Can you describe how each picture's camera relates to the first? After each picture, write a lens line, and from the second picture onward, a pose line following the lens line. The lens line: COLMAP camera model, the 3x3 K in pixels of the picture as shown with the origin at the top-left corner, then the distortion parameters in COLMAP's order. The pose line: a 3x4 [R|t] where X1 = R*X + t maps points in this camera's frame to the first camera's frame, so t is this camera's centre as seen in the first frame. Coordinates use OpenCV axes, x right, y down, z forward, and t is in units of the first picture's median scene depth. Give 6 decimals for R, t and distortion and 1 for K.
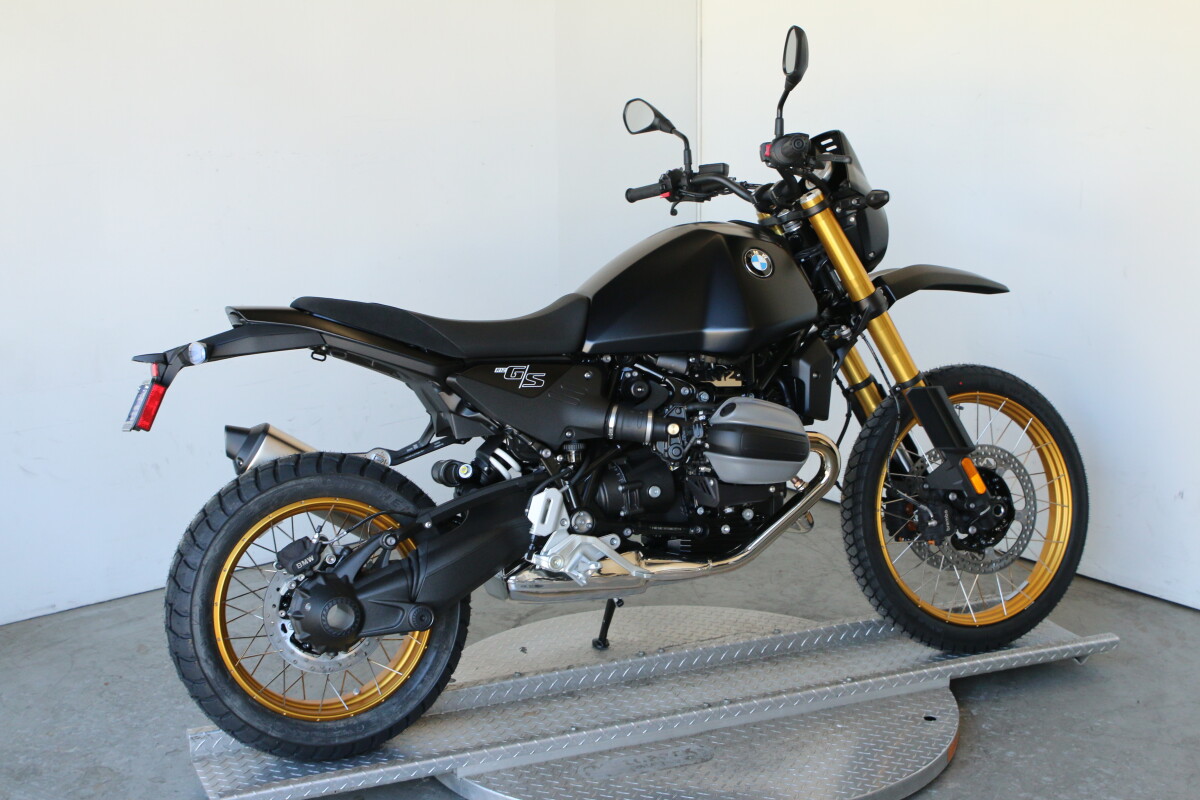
lens RADIAL K [[1722.8, 0, 579.7], [0, 1722.8, 396.0], [0, 0, 1]] dist [-0.084780, 0.207415]
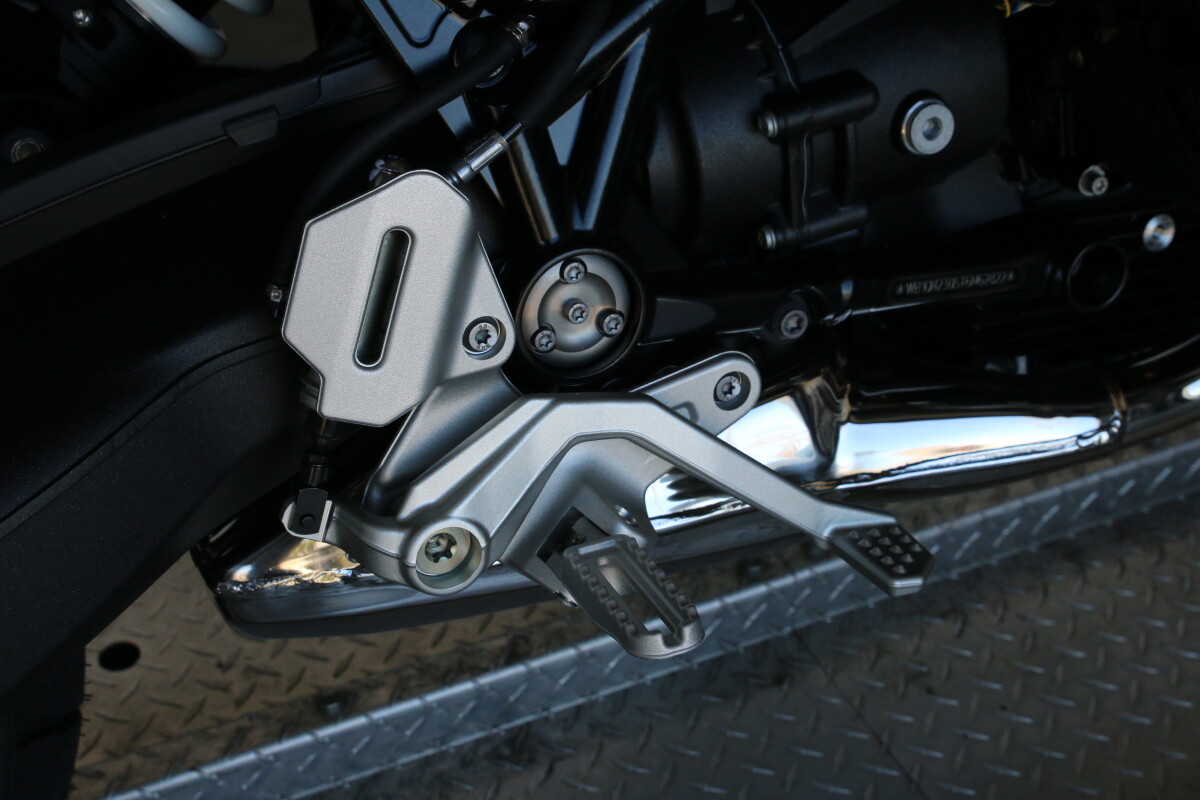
lens RADIAL K [[1722.8, 0, 579.7], [0, 1722.8, 396.0], [0, 0, 1]] dist [-0.084780, 0.207415]
pose [[0.999150, -0.014652, 0.038543, -0.006109], [-0.001736, 0.918966, 0.394332, 0.004914], [-0.041198, -0.394064, 0.918159, 0.824379]]
